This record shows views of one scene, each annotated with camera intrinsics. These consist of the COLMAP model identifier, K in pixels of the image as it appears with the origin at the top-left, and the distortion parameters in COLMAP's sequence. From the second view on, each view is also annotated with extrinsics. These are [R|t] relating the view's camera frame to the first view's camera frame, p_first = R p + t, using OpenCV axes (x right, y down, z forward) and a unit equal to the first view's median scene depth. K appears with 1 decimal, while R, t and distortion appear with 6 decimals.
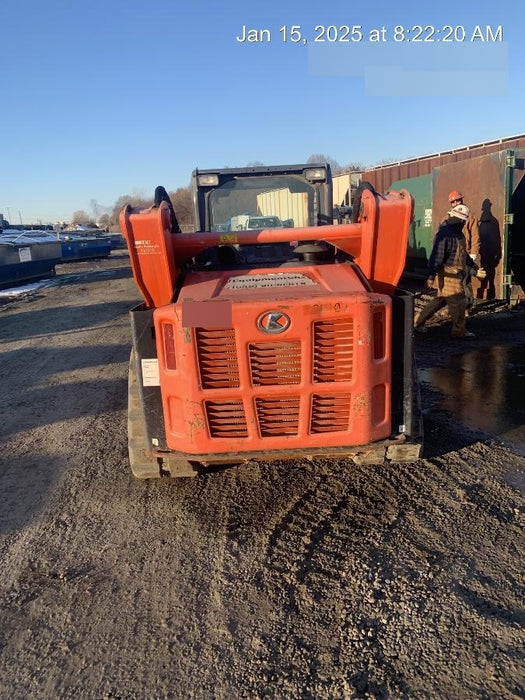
lens RADIAL K [[509.2, 0, 262.5], [0, 509.2, 350.0], [0, 0, 1]] dist [0.040263, -0.048954]
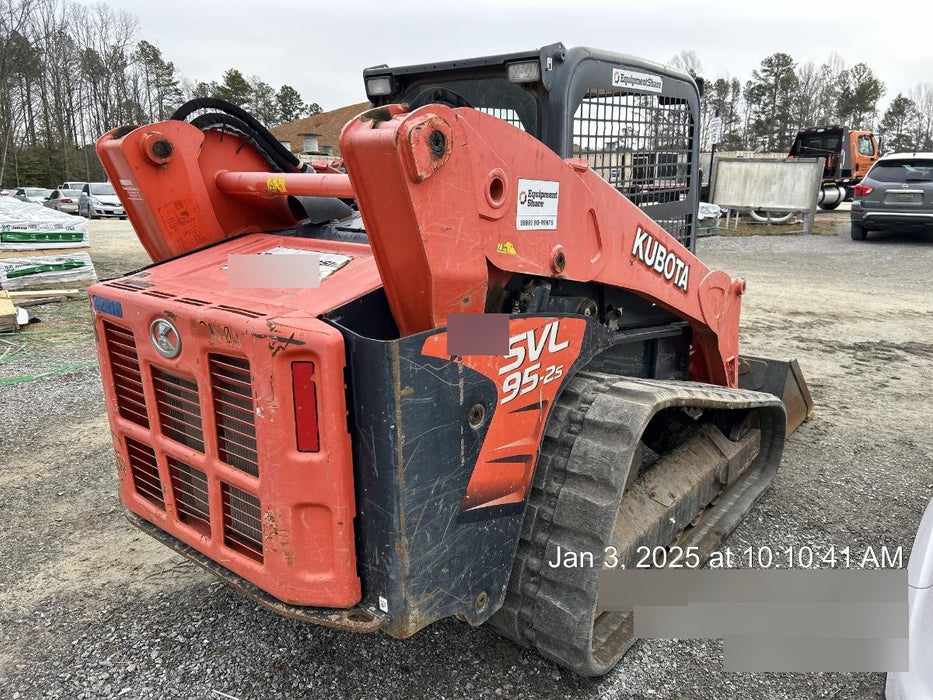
lens RADIAL K [[676.6, 0, 466.5], [0, 676.6, 350.0], [0, 0, 1]] dist [0.051550, -0.000180]
pose [[0.781733, 0.210673, -0.586950, 0.708275], [-0.182400, 0.977292, 0.107847, -0.177313], [0.596342, 0.022753, 0.802408, 0.556200]]
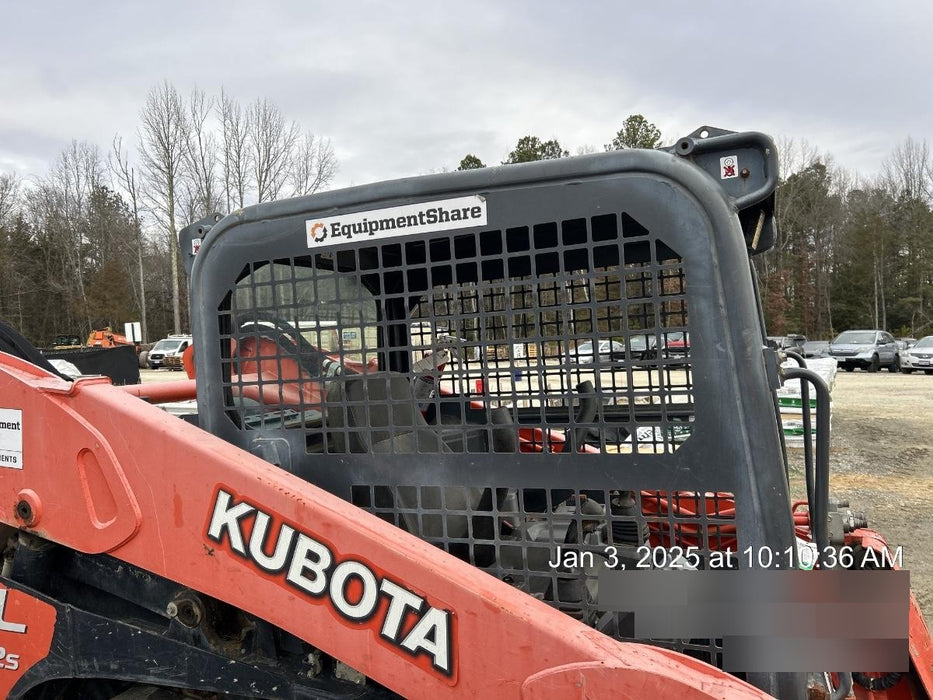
lens RADIAL K [[766.4, 0, 455.6], [0, 766.4, 350.1], [0, 0, 1]] dist [0.051572, -0.066049]
pose [[-0.384671, 0.091658, -0.918492, 0.775723], [-0.145090, 0.976684, 0.158230, -0.530779], [0.911580, 0.194131, -0.362403, 1.882067]]
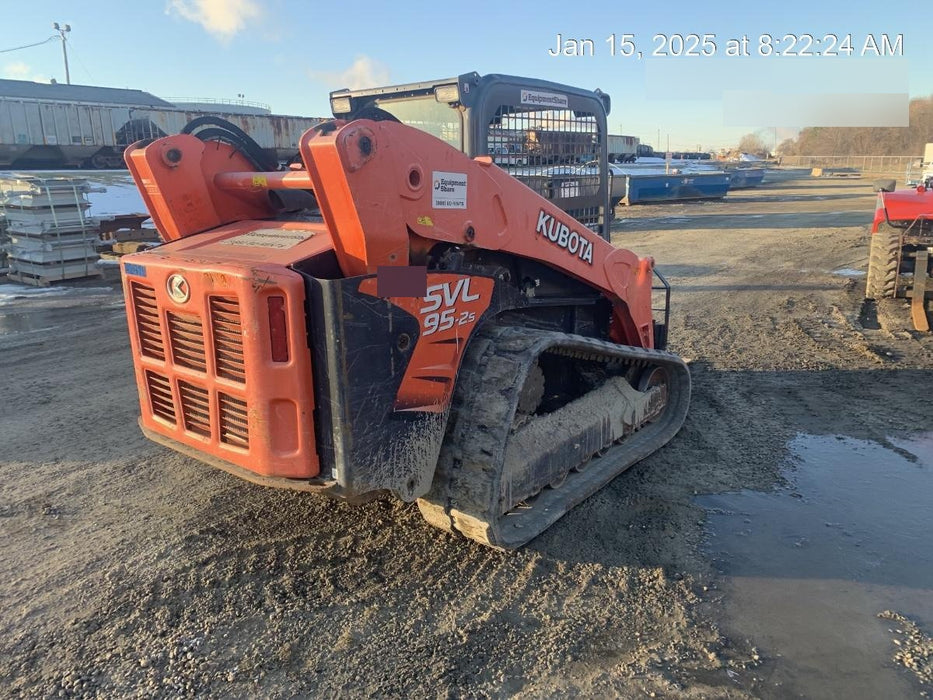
lens RADIAL K [[678.7, 0, 451.9], [0, 678.7, 333.8], [0, 0, 1]] dist [0.040263, -0.048954]
pose [[0.779401, 0.179958, -0.600124, 0.961924], [-0.169301, 0.982721, 0.074809, -0.130573], [0.603217, 0.043296, 0.796401, 0.390621]]
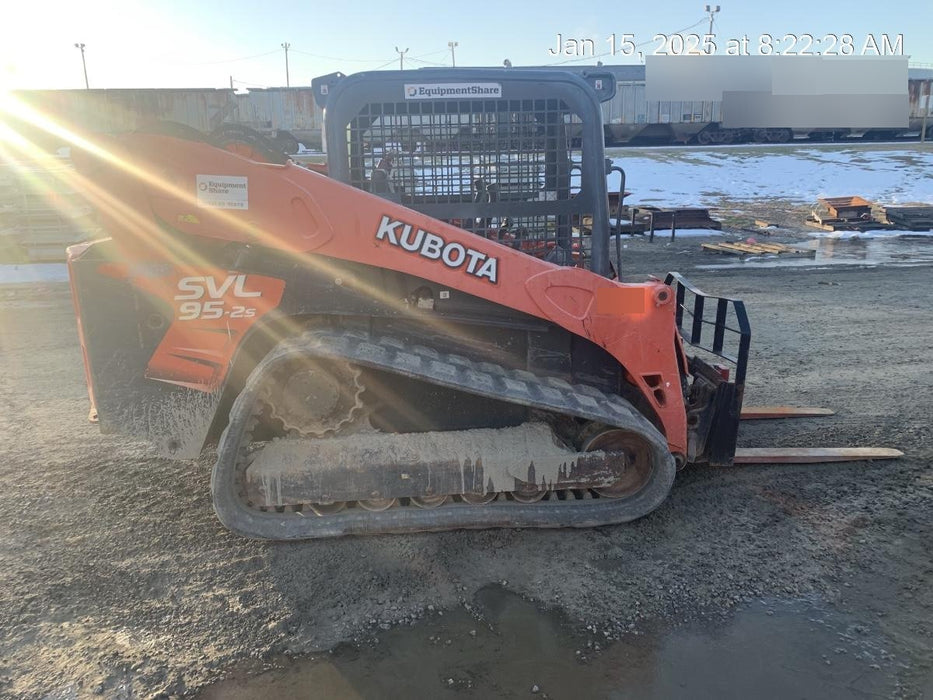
lens RADIAL K [[678.7, 0, 451.9], [0, 678.7, 333.8], [0, 0, 1]] dist [0.040263, -0.048954]
pose [[0.107304, 0.298440, -0.948377, 1.486492], [-0.227381, 0.935970, 0.268809, -0.445864], [0.967876, 0.186799, 0.168293, 1.455019]]
